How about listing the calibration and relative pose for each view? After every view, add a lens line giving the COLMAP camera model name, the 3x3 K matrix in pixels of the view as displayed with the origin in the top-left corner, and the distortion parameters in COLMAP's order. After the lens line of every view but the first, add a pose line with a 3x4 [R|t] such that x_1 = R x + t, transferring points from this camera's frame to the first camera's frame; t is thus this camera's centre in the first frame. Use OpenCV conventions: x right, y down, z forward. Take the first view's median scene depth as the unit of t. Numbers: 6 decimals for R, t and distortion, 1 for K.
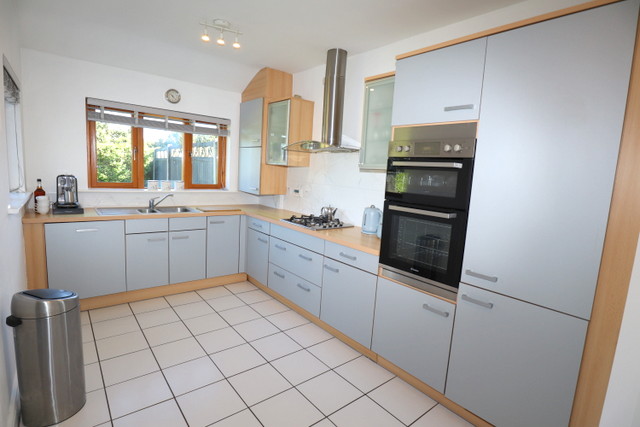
lens RADIAL K [[323.4, 0, 324.8], [0, 323.4, 212.7], [0, 0, 1]] dist [-0.038710, 0.004300]
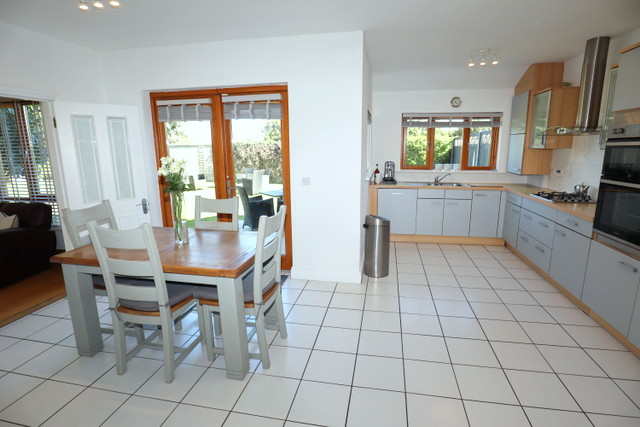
lens RADIAL K [[323.4, 0, 322.1], [0, 323.4, 215.9], [0, 0, 1]] dist [-0.038710, 0.004300]
pose [[0.630230, 0.095260, -0.770542, 0.273364], [-0.052994, 0.995408, 0.079716, 0.045024], [0.774598, -0.009405, 0.632384, -0.330124]]
